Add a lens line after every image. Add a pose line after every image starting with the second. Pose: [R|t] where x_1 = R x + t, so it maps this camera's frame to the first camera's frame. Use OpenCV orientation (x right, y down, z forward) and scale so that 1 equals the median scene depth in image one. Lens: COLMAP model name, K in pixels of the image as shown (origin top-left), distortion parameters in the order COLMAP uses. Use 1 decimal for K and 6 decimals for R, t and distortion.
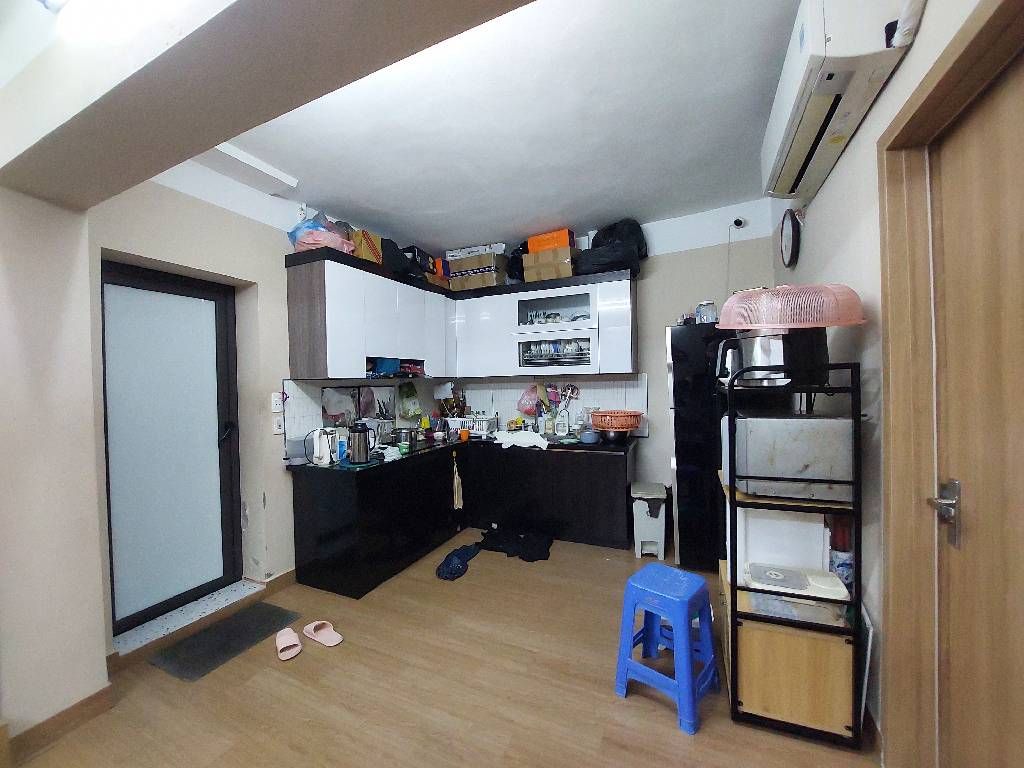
lens RADIAL K [[408.6, 0, 508.0], [0, 408.6, 389.3], [0, 0, 1]] dist [-0.014163, -0.001074]
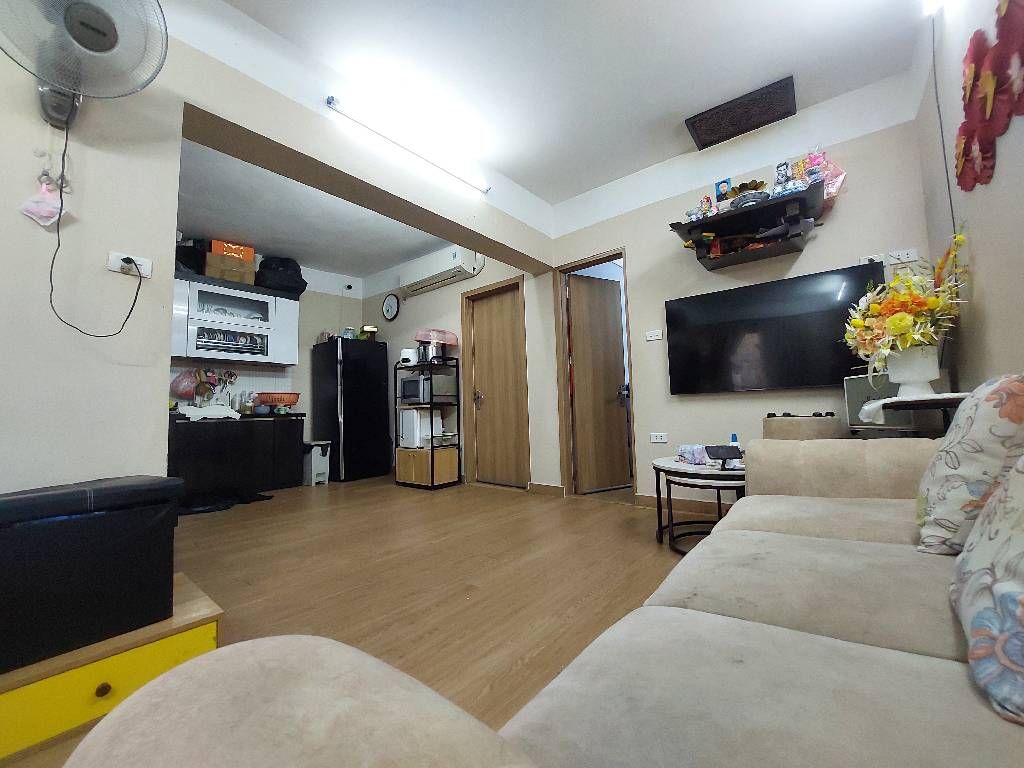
lens RADIAL K [[408.6, 0, 507.7], [0, 408.6, 384.7], [0, 0, 1]] dist [-0.014163, -0.001074]
pose [[0.260489, 0.075021, 0.962558, -0.835425], [0.041555, 0.995181, -0.088809, 0.179297], [-0.964582, 0.063133, 0.256116, -0.077568]]
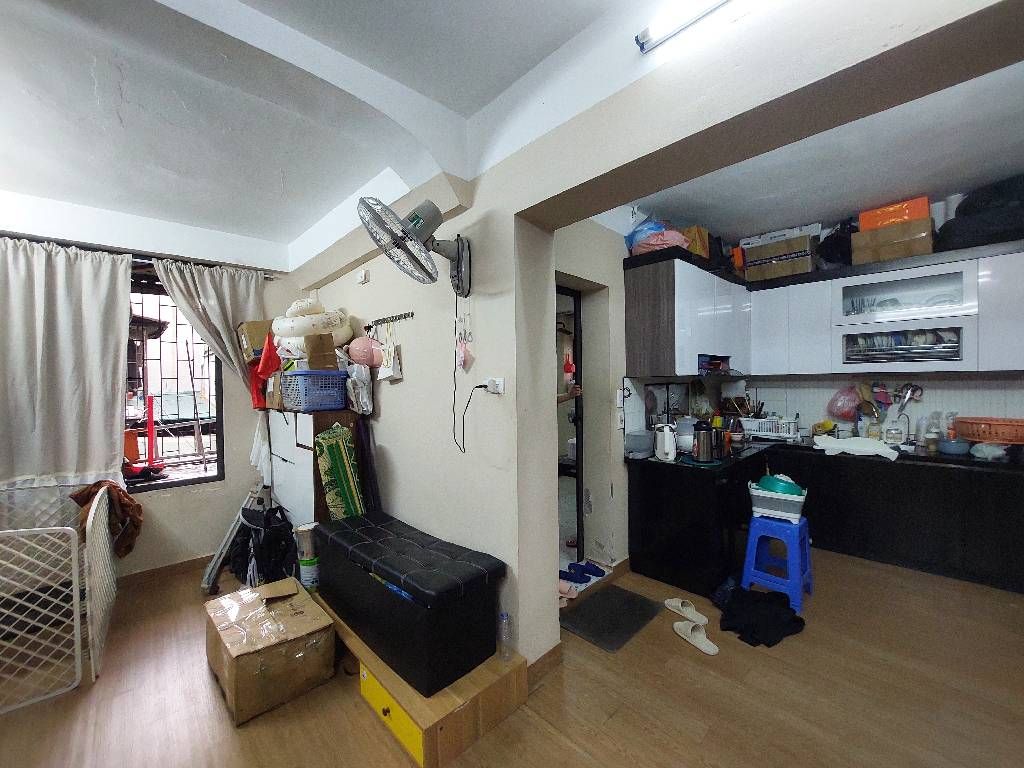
lens RADIAL K [[408.6, 0, 510.0], [0, 408.6, 385.6], [0, 0, 1]] dist [-0.014163, -0.001074]
pose [[0.929739, 0.016444, -0.367852, -0.331399], [-0.013987, 0.999859, 0.009345, -0.005396], [0.367954, -0.003543, 0.929837, -0.069820]]
